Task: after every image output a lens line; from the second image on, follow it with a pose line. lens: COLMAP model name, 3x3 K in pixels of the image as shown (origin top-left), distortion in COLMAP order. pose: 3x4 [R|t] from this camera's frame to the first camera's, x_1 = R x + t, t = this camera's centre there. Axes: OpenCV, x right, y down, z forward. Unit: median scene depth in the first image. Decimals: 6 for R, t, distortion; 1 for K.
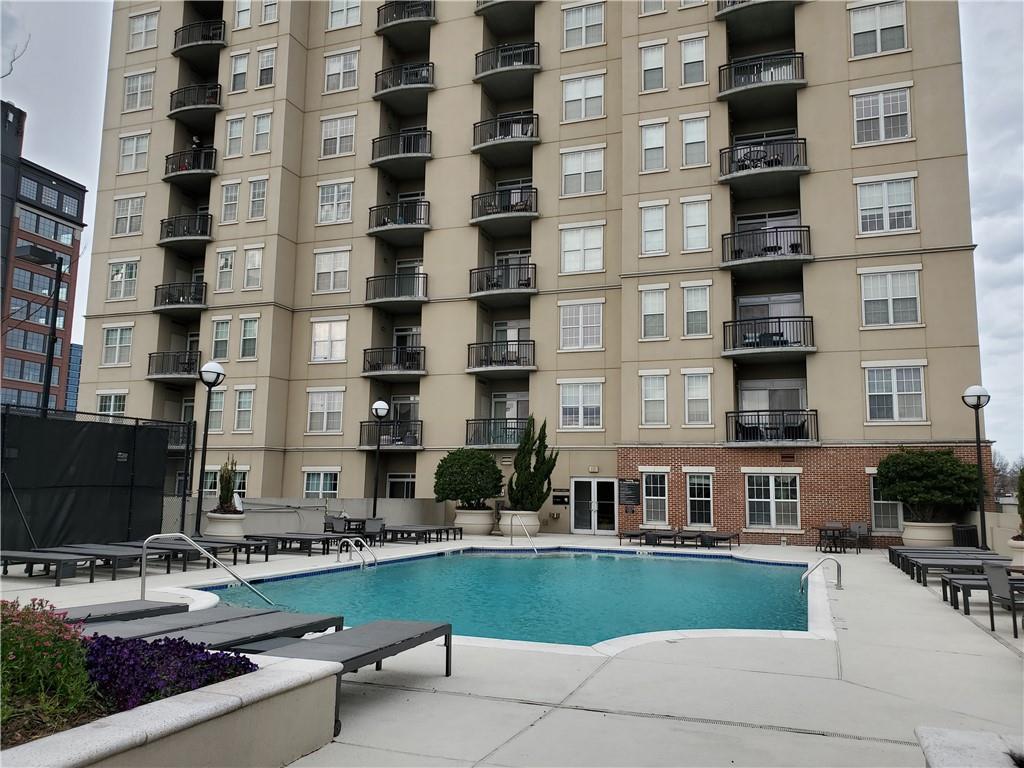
lens RADIAL K [[802.6, 0, 507.6], [0, 802.6, 381.1], [0, 0, 1]] dist [0.027175, -0.003434]
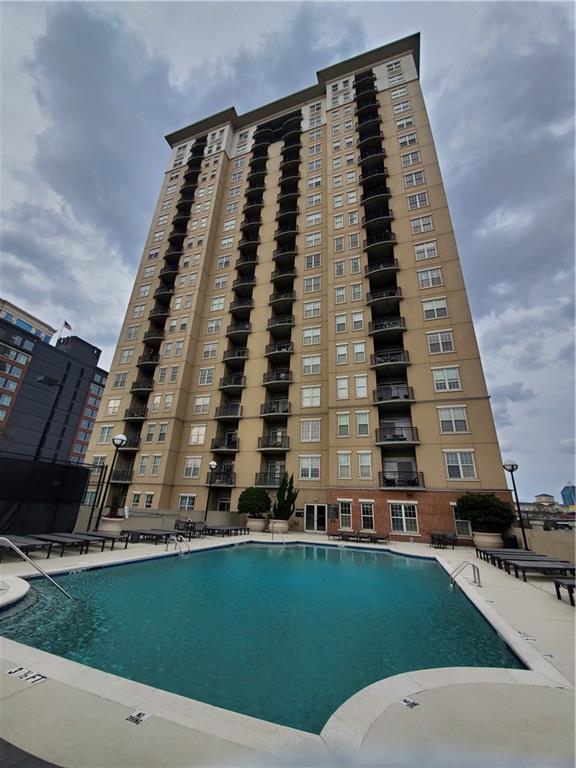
lens RADIAL K [[302.8, 0, 283.4], [0, 302.8, 391.4], [0, 0, 1]] dist [-0.005672, -0.000471]
pose [[0.999500, 0.031611, -0.000802, 0.017099], [-0.030955, 0.972976, -0.228822, 0.021077], [-0.006453, 0.228732, 0.973468, 0.182595]]
